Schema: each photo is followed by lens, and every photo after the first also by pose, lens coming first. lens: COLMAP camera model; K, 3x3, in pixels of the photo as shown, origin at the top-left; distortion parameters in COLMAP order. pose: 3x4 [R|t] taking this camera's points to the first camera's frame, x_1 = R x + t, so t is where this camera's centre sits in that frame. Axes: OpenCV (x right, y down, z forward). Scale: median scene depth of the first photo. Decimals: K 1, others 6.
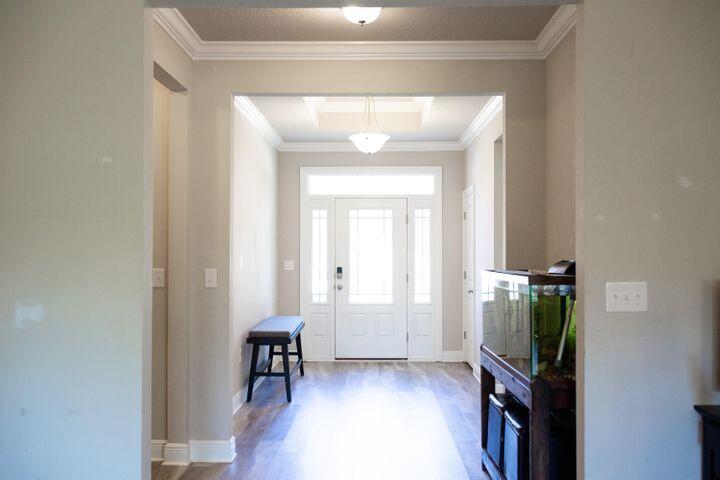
lens RADIAL K [[695.3, 0, 360.0], [0, 695.3, 240.0], [0, 0, 1]] dist [-0.016463, -0.007634]
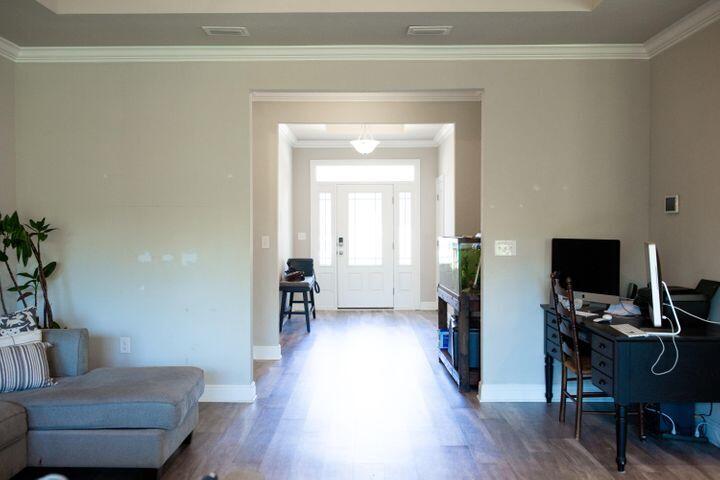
lens RADIAL K [[695.3, 0, 360.0], [0, 695.3, 240.0], [0, 0, 1]] dist [-0.016463, -0.007634]
pose [[0.999873, -0.003065, 0.015614, -0.015019], [0.002491, 0.999326, 0.036628, -0.003834], [-0.015715, -0.036584, 0.999207, -0.306040]]
